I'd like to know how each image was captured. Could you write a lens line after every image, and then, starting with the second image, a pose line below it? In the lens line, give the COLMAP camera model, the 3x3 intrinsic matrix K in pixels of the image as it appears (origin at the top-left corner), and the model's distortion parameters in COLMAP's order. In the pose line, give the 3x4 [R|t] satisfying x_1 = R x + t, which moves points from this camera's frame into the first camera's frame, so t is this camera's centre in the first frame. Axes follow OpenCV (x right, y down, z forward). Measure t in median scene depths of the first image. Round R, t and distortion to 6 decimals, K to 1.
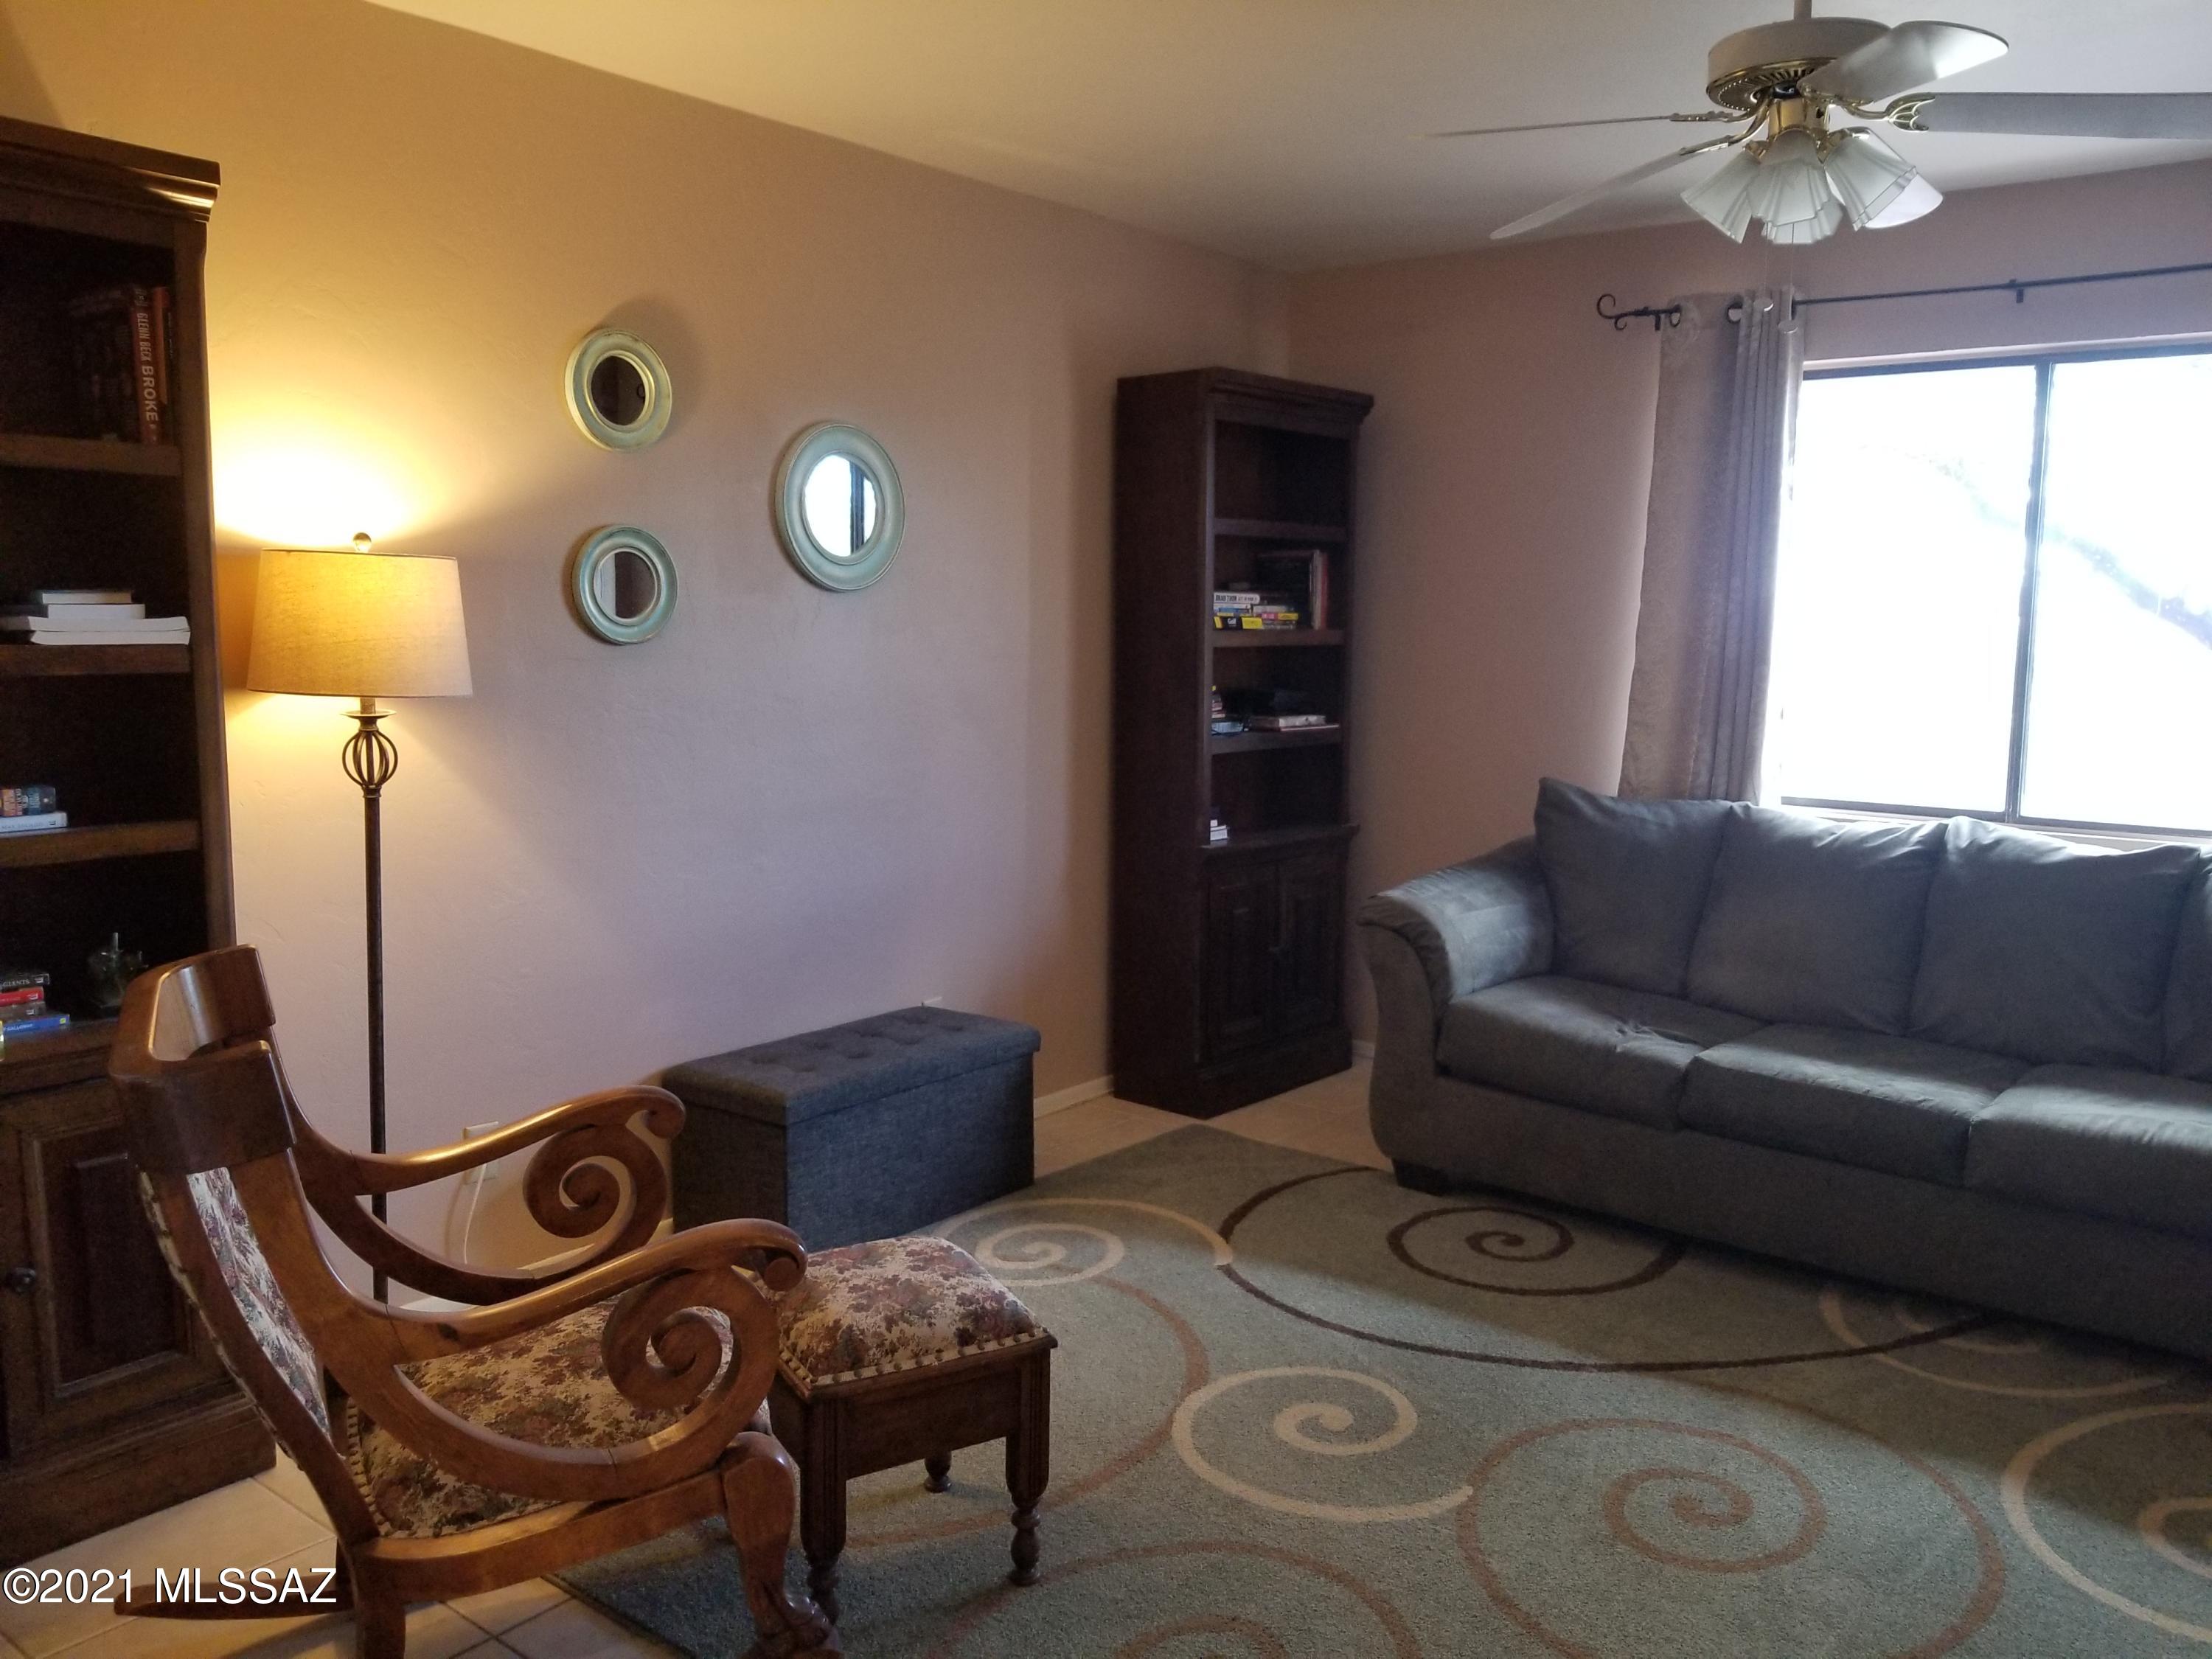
lens RADIAL K [[1757.4, 0, 1101.3], [0, 1757.4, 828.9], [0, 0, 1]] dist [0.009249, -0.005980]
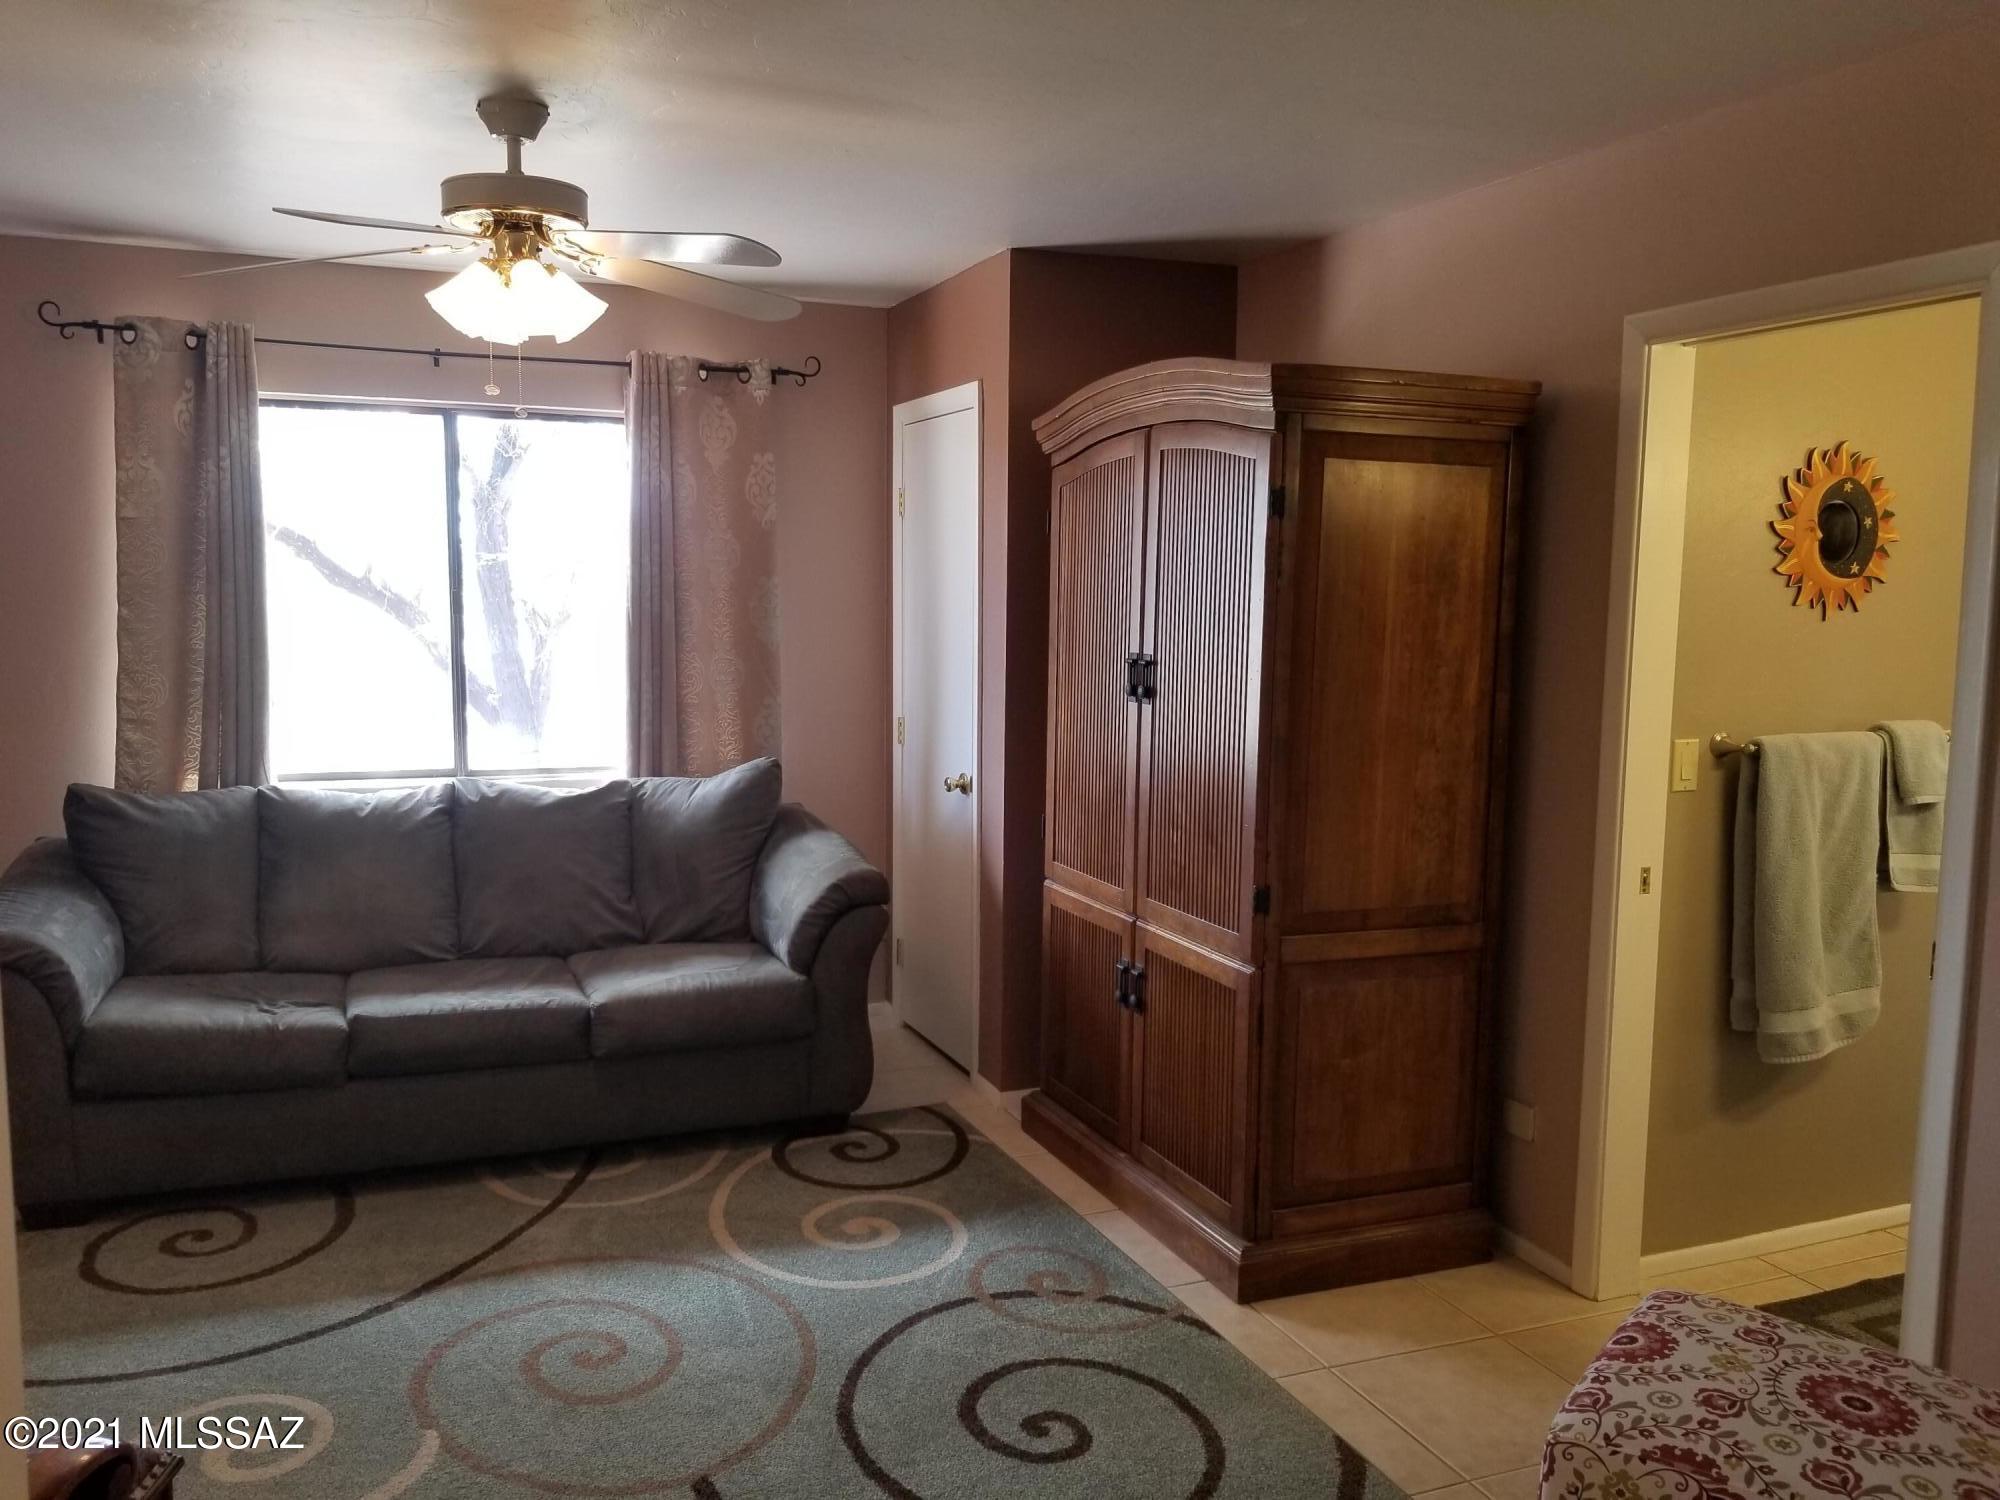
lens RADIAL K [[1589.0, 0, 992.9], [0, 1589.0, 749.5], [0, 0, 1]] dist [0.009249, -0.005980]
pose [[0.490966, -0.100958, 0.865309, -0.338700], [0.105159, 0.992868, 0.056174, -0.056135], [-0.864809, 0.063416, 0.498081, 0.122662]]
